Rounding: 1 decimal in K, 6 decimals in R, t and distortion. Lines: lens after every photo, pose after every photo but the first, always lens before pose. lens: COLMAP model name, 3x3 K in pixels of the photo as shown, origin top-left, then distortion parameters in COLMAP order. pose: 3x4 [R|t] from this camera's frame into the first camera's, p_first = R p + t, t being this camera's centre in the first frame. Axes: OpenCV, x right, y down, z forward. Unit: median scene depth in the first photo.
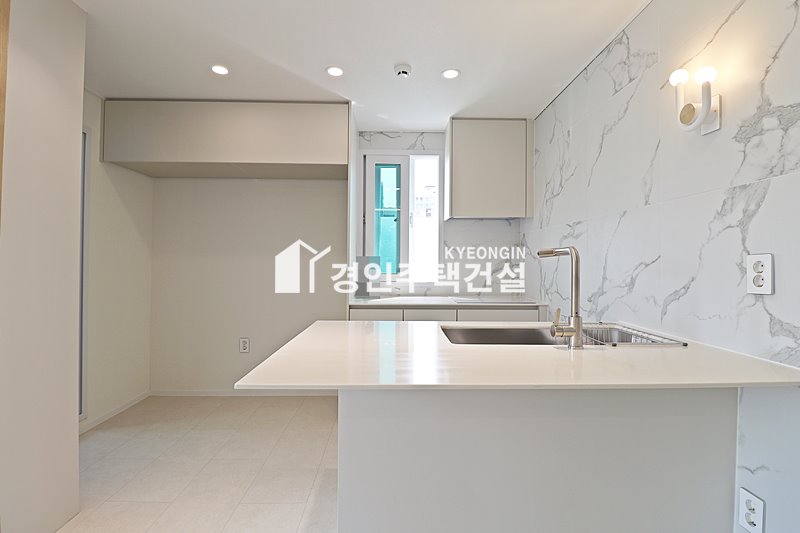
lens RADIAL K [[374.3, 0, 399.4], [0, 374.3, 259.5], [0, 0, 1]] dist [0.002825, -0.014116]
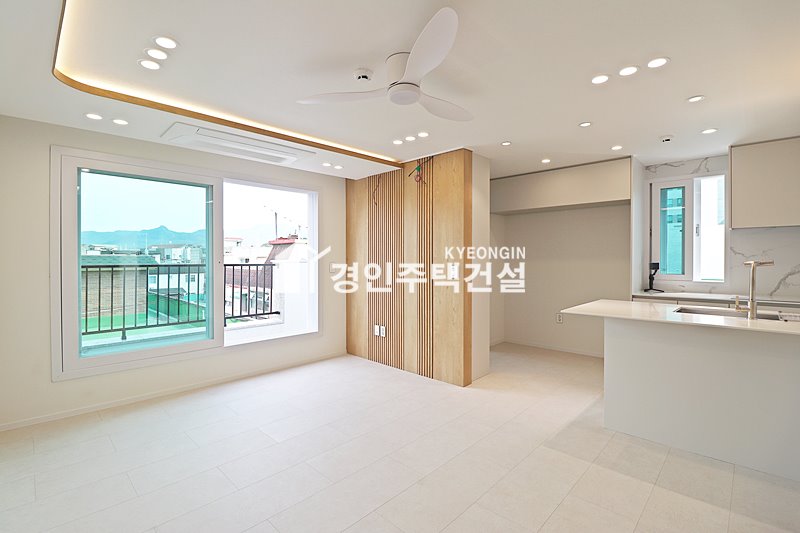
lens RADIAL K [[368.4, 0, 398.7], [0, 368.4, 261.6], [0, 0, 1]] dist [-0.000518, -0.013594]
pose [[0.701531, -0.001941, -0.712636, 0.276168], [0.012213, 0.999882, 0.009299, -0.037480], [0.712534, -0.015227, 0.701472, -0.730458]]
